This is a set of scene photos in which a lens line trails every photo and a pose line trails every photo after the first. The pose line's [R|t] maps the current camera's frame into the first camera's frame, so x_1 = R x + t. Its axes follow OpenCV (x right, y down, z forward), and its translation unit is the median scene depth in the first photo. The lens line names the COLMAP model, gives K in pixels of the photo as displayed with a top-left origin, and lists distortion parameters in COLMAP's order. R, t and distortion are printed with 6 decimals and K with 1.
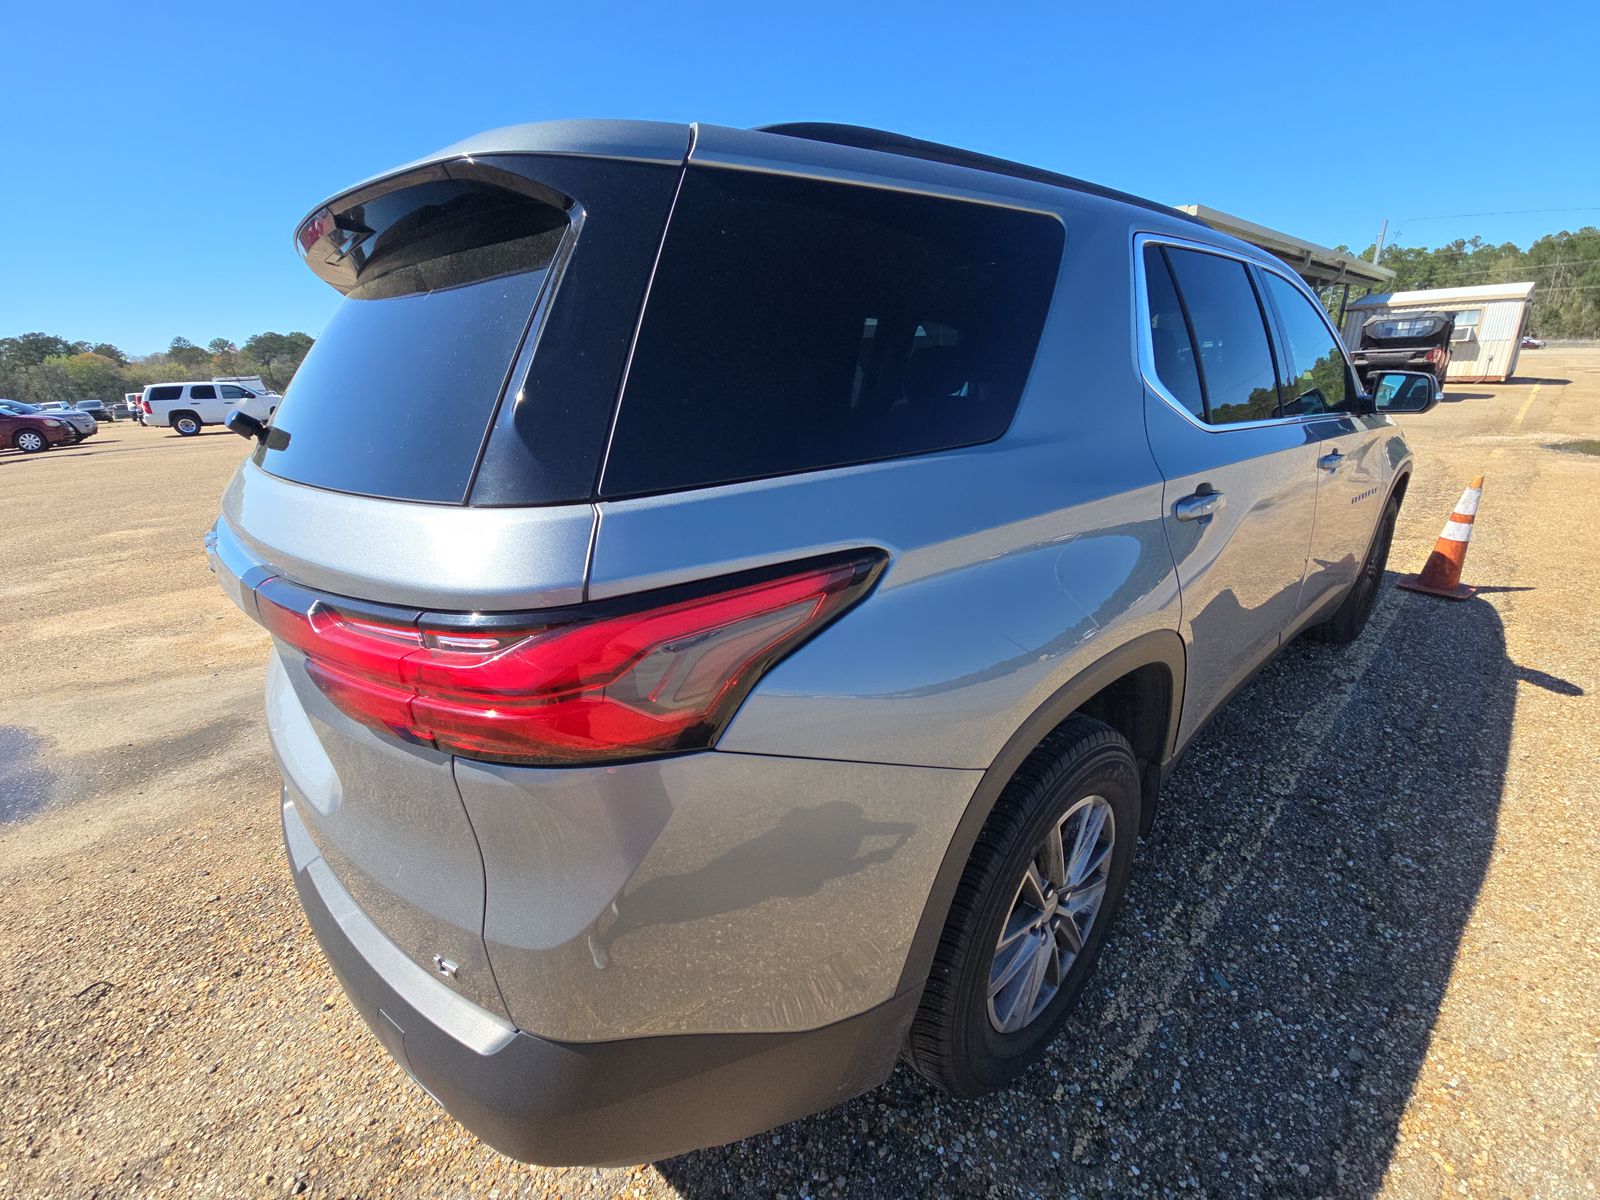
lens RADIAL K [[648.2, 0, 800.0], [0, 648.2, 600.0], [0, 0, 1]] dist [-0.000544, -0.000233]
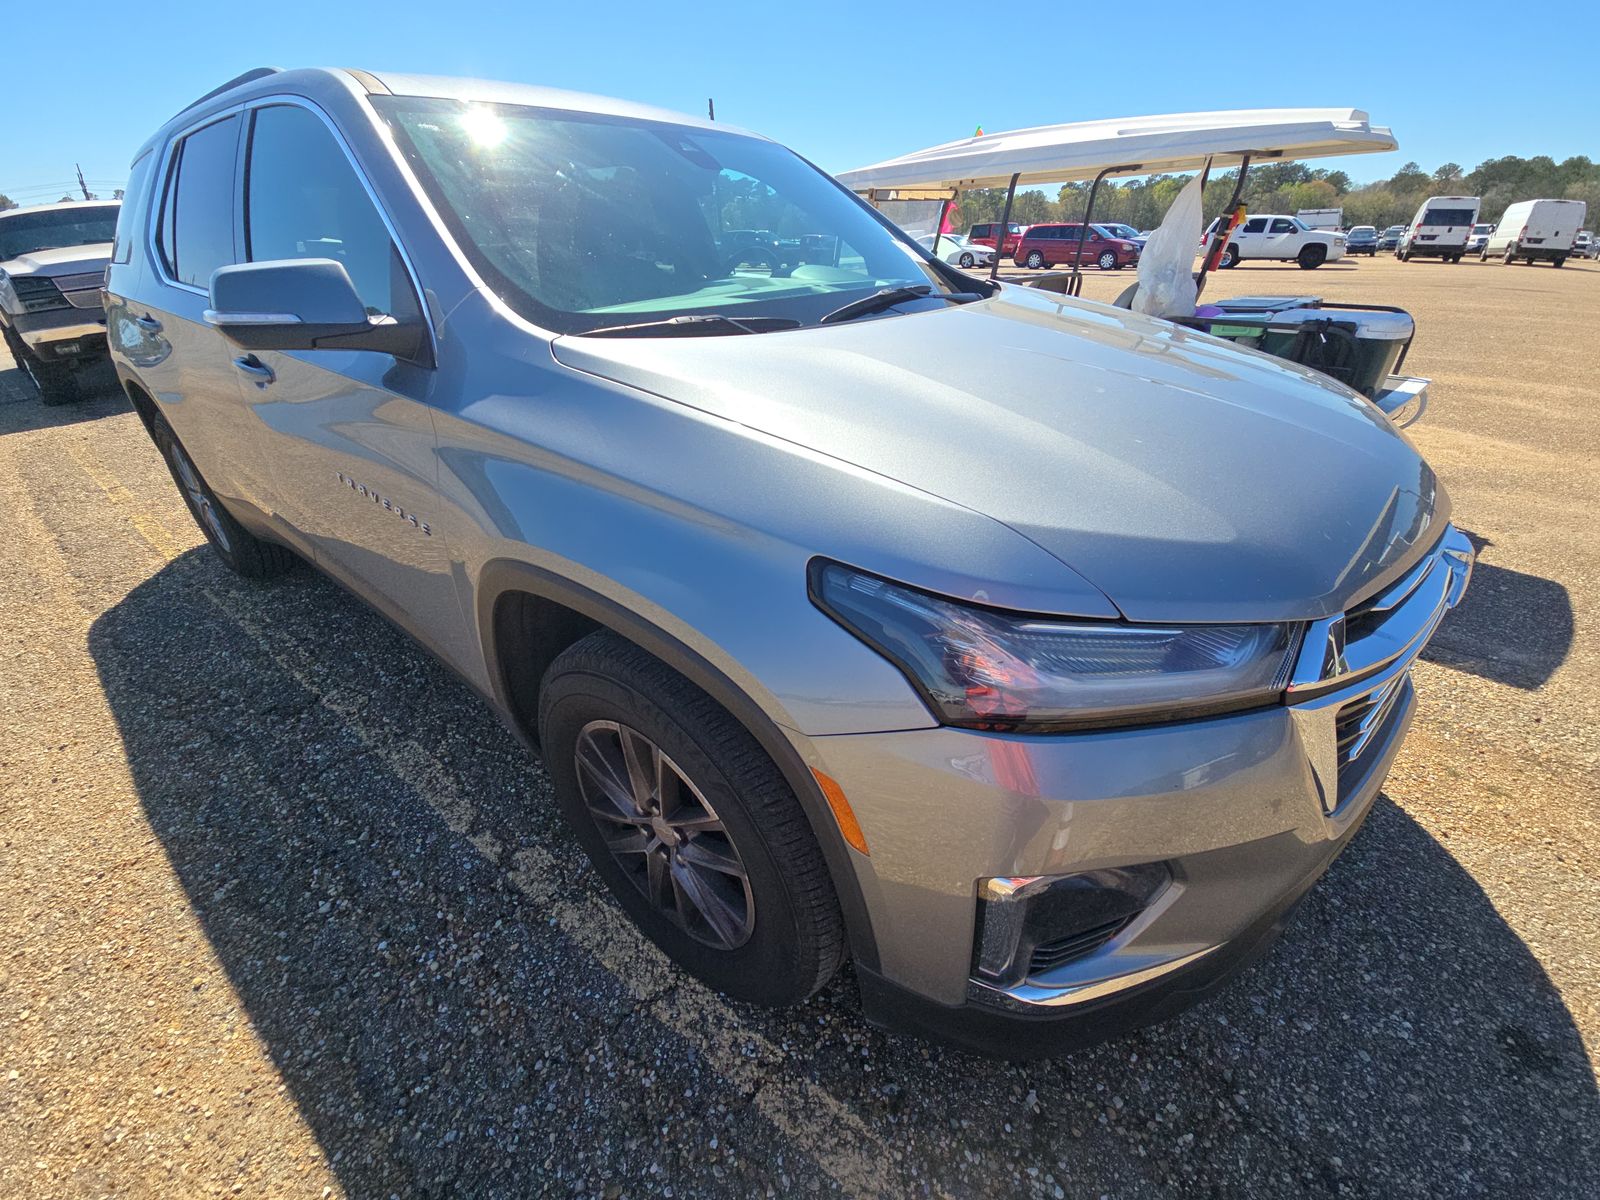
lens RADIAL K [[648.2, 0, 800.0], [0, 648.2, 600.0], [0, 0, 1]] dist [-0.000544, -0.000233]
pose [[0.173706, 0.510514, -0.842141, 1.864996], [-0.320904, 0.837810, 0.441696, -0.564087], [0.931046, 0.193521, 0.309358, 1.535611]]
